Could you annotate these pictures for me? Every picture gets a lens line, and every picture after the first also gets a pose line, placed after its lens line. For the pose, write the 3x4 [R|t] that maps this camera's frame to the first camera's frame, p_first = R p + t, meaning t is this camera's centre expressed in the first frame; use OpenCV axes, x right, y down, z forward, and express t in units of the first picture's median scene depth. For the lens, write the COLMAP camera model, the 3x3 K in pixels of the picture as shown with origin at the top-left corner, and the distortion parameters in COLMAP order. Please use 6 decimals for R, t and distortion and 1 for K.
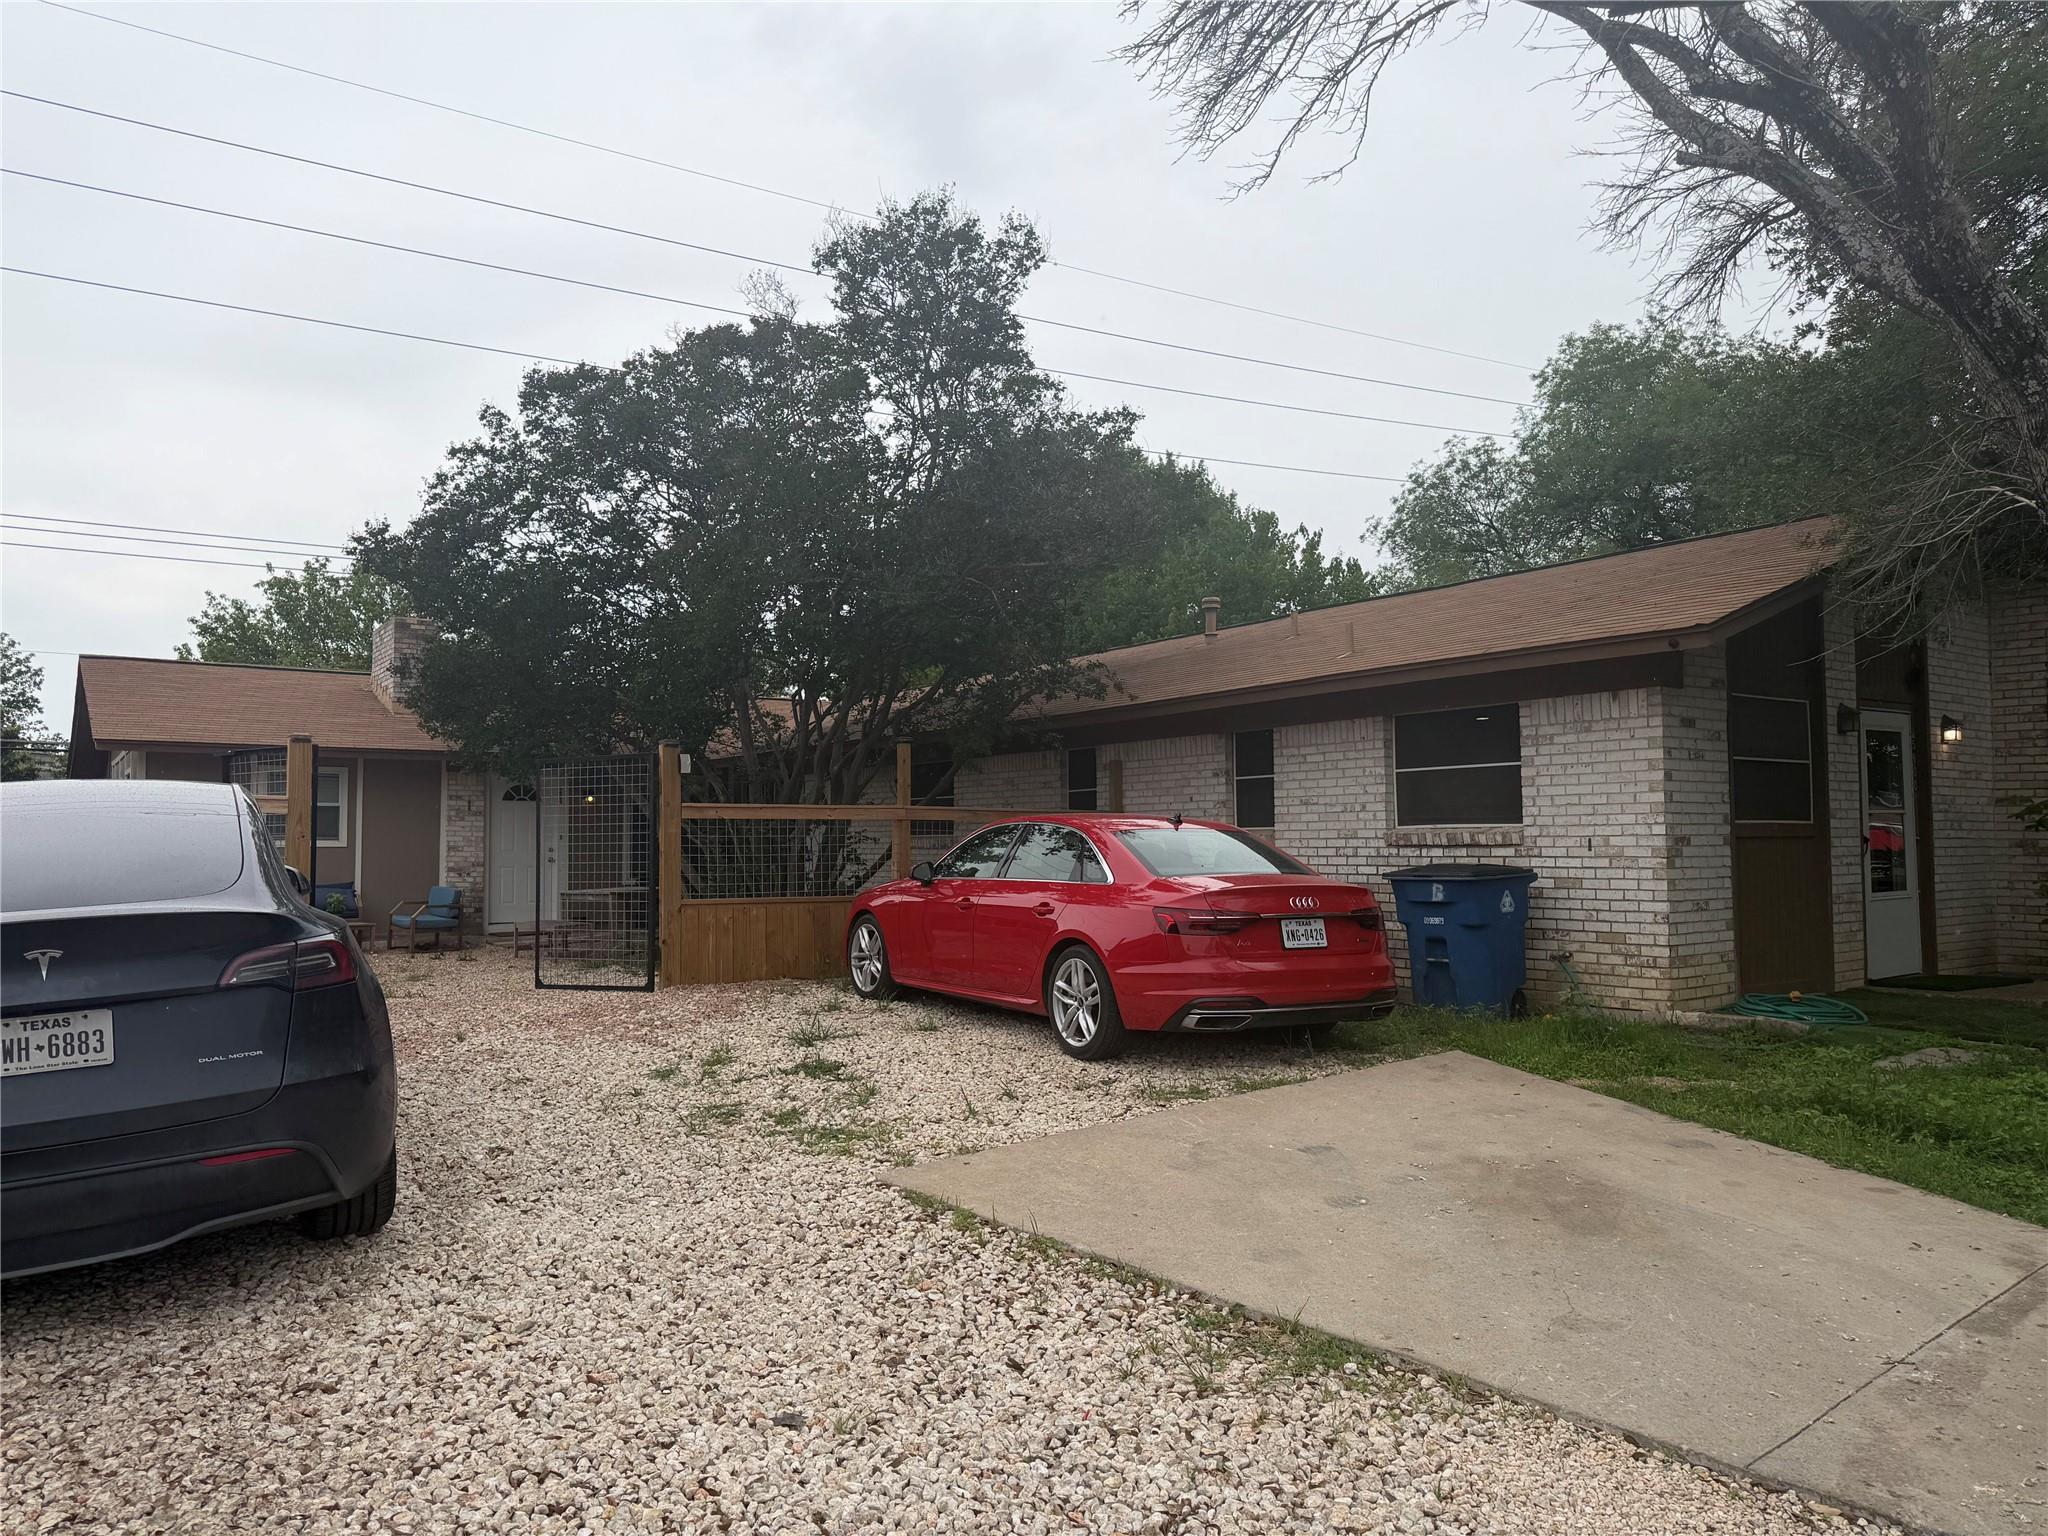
lens RADIAL K [[1415.5, 0, 1010.6], [0, 1415.5, 768.7], [0, 0, 1]] dist [0.069083, -0.116553]
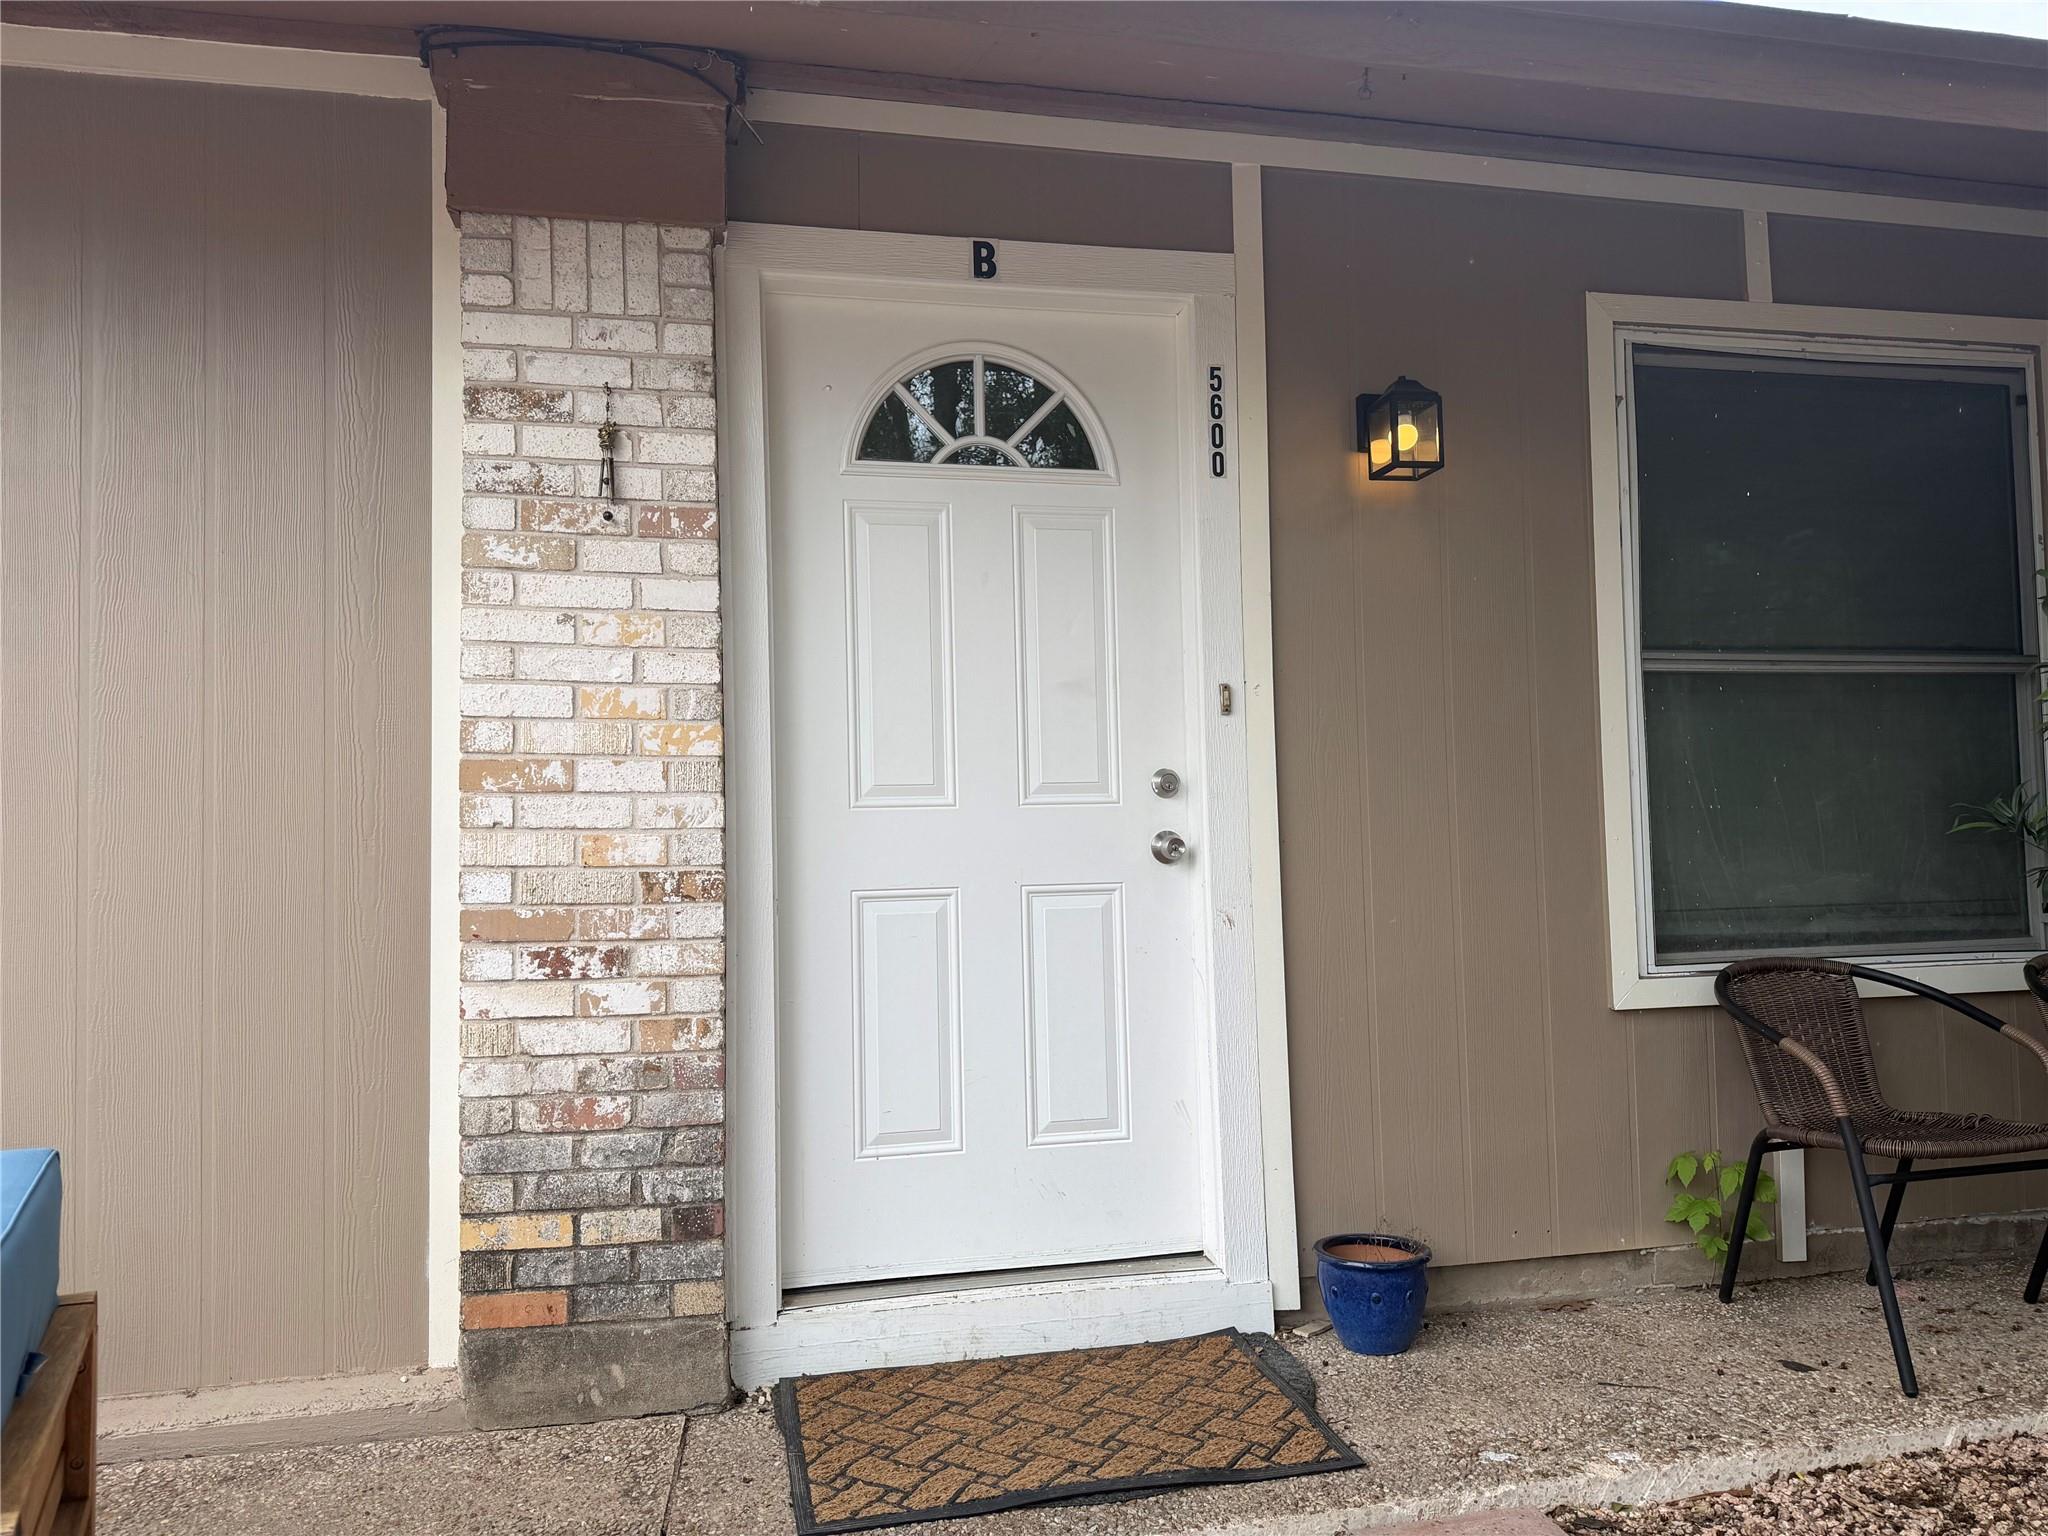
lens RADIAL K [[1434.1, 0, 1028.8], [0, 1434.1, 812.4], [0, 0, 1]] dist [0.032136, -0.001778]
pose [[0.929168, -0.025457, -0.368781, -0.280459], [0.035088, 0.999195, 0.019432, 0.056220], [0.367989, -0.030995, 0.929313, 0.850701]]
